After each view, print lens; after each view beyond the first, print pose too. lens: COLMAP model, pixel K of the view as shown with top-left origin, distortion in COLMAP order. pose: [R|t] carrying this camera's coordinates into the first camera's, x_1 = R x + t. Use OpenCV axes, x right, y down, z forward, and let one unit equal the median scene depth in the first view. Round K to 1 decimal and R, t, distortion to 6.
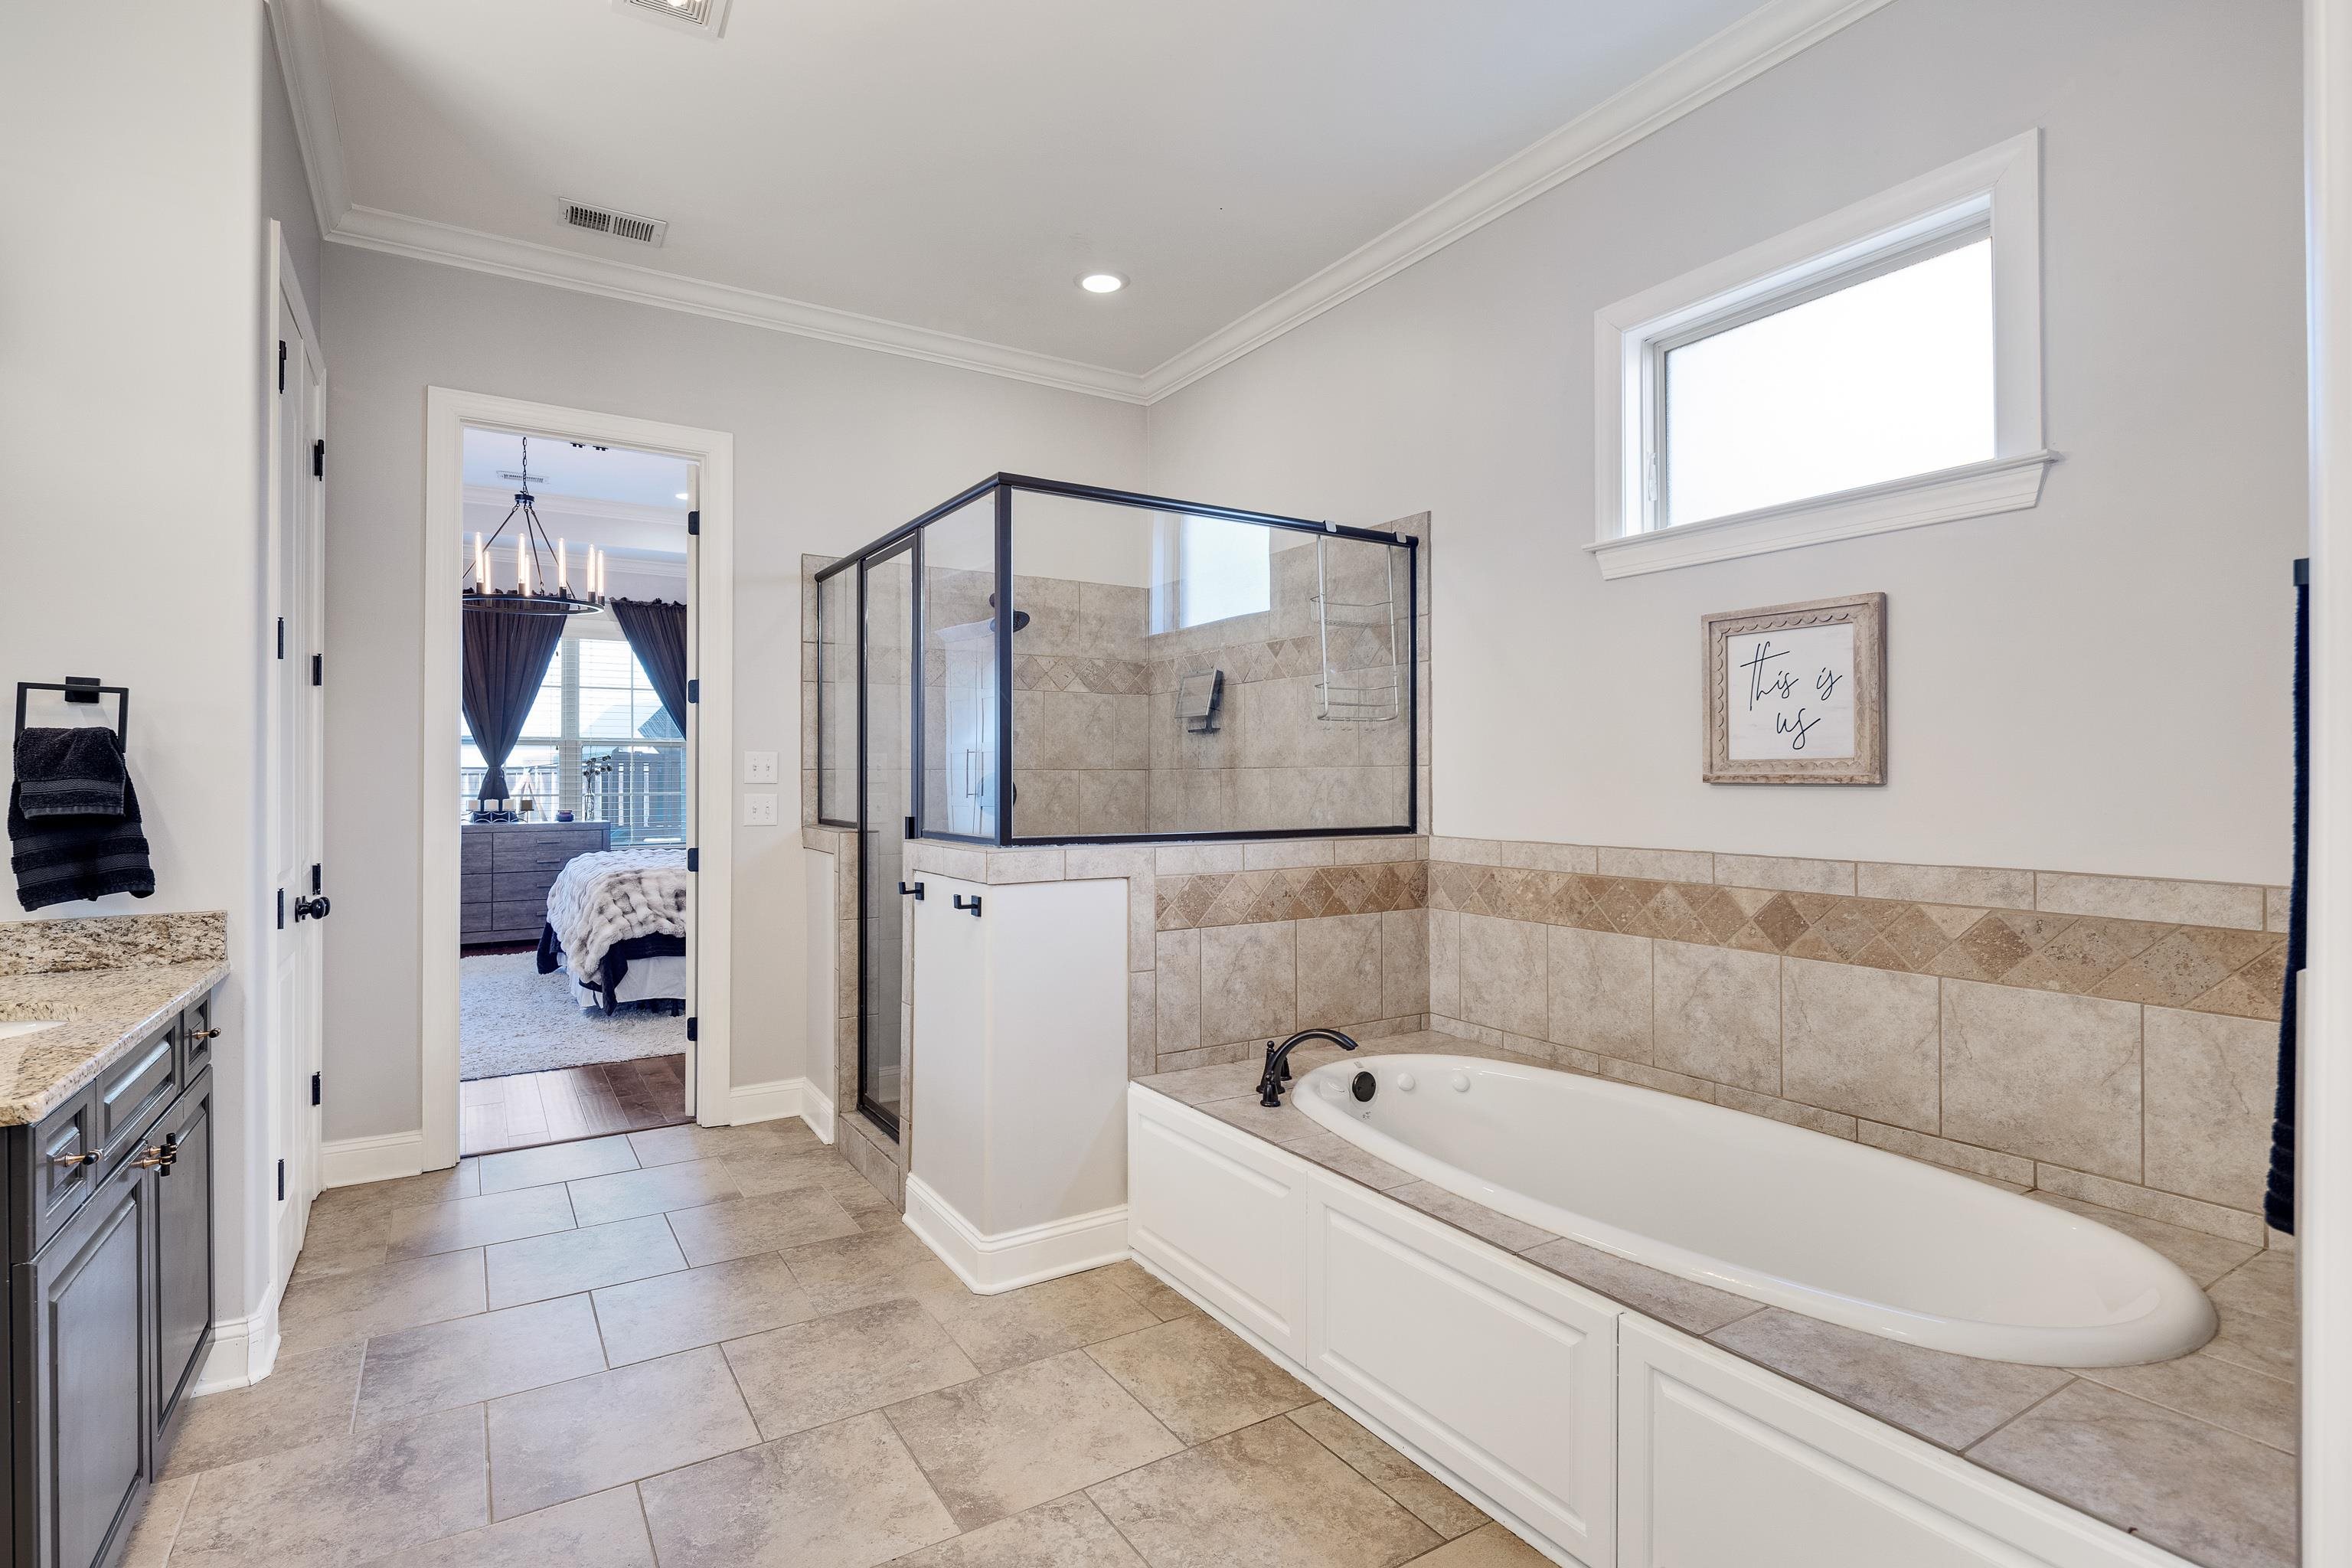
lens RADIAL K [[1136.4, 0, 1169.4], [0, 1136.4, 777.1], [0, 0, 1]] dist [0.031027, 0.000084]
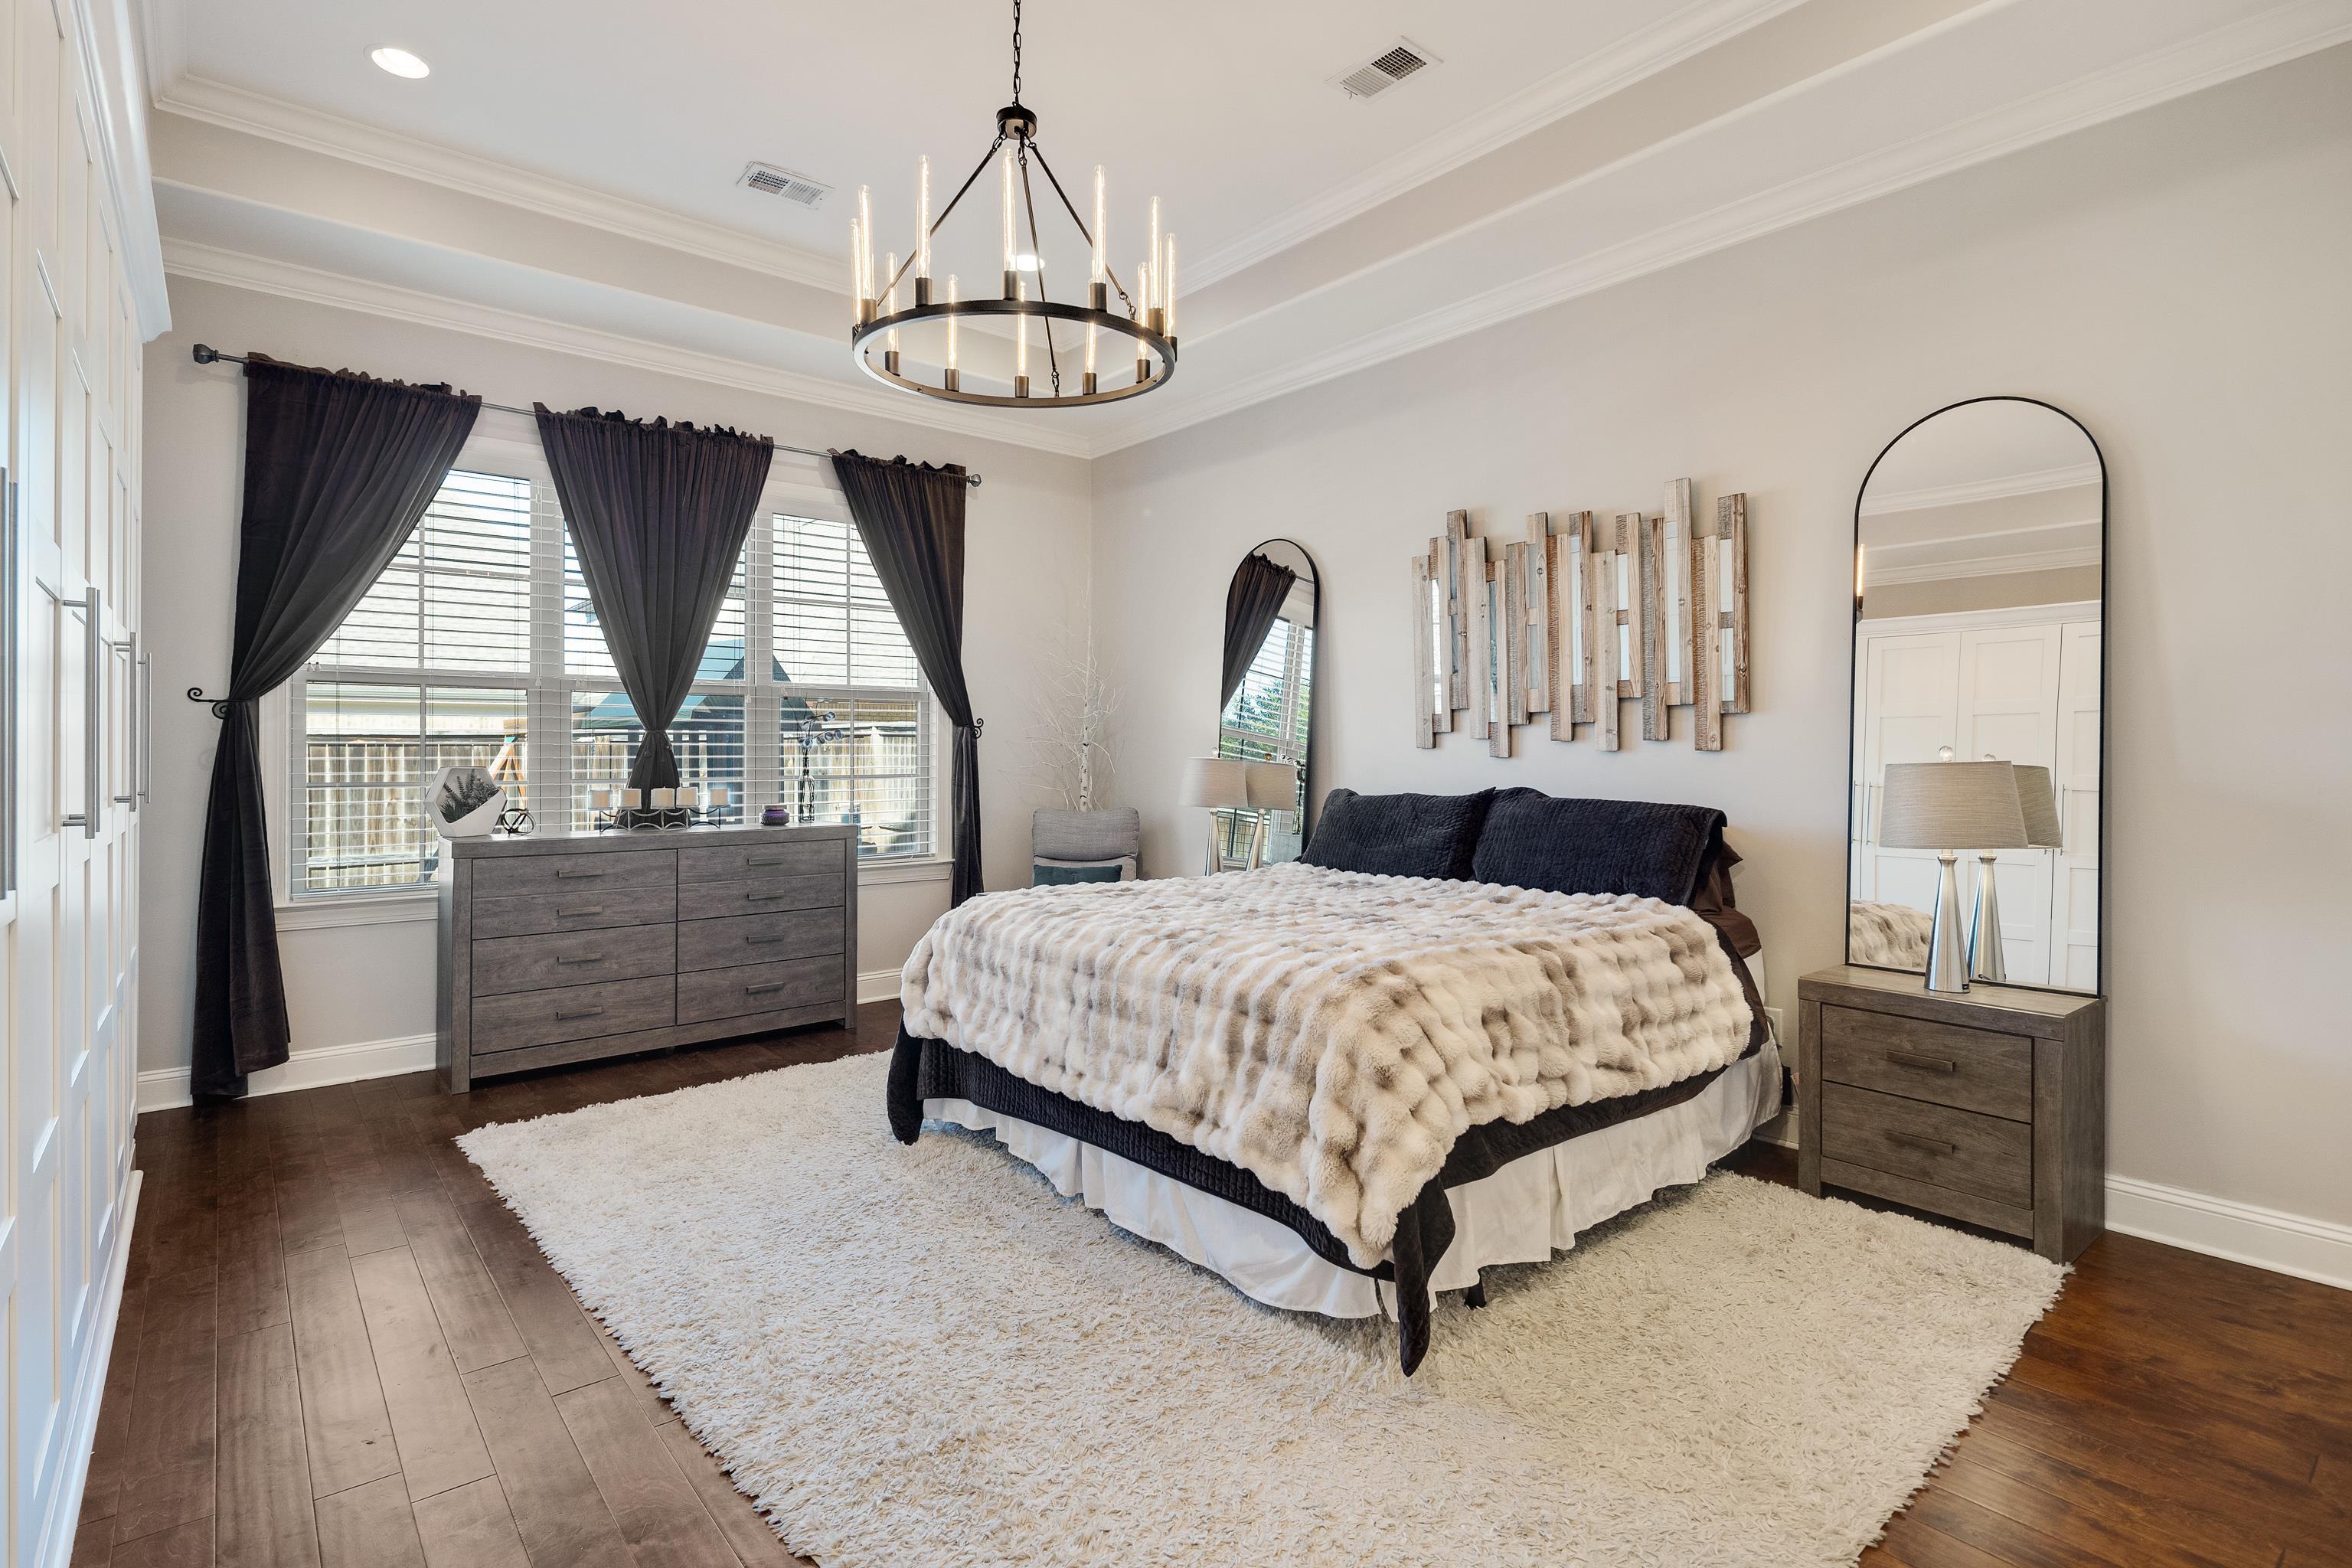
lens RADIAL K [[1136.4, 0, 1177.0], [0, 1136.4, 761.7], [0, 0, 1]] dist [0.031027, 0.000084]
pose [[0.989736, 0.003162, 0.142876, -0.413080], [-0.004368, 0.999957, 0.008128, 0.000608], [-0.142844, -0.008668, 0.989707, 0.402502]]
